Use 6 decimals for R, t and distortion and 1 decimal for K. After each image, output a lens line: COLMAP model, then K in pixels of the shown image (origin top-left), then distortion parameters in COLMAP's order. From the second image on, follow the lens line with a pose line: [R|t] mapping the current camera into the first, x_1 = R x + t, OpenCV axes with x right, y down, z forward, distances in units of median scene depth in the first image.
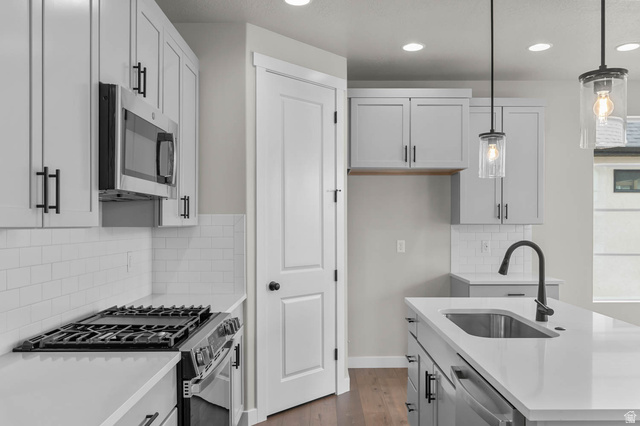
lens RADIAL K [[488.0, 0, 319.1], [0, 488.0, 216.9], [0, 0, 1]] dist [-0.003872, -0.000028]
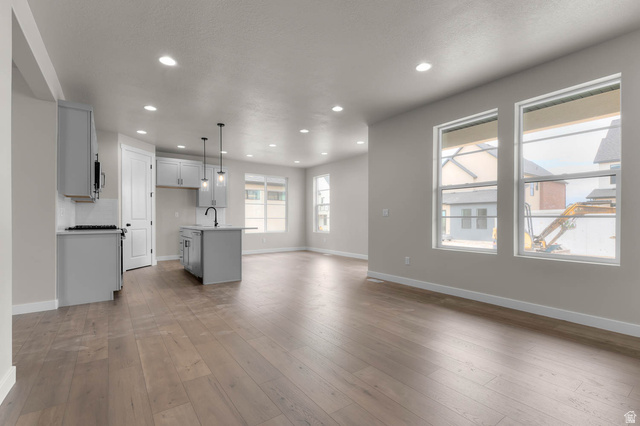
lens RADIAL K [[295.8, 0, 319.6], [0, 295.8, 219.8], [0, 0, 1]] dist [0.022398, 0.000520]
pose [[0.809693, -0.006441, 0.586818, -0.189377], [-0.001786, 0.999908, 0.013440, 0.077293], [-0.586850, -0.011931, 0.809608, -0.963841]]
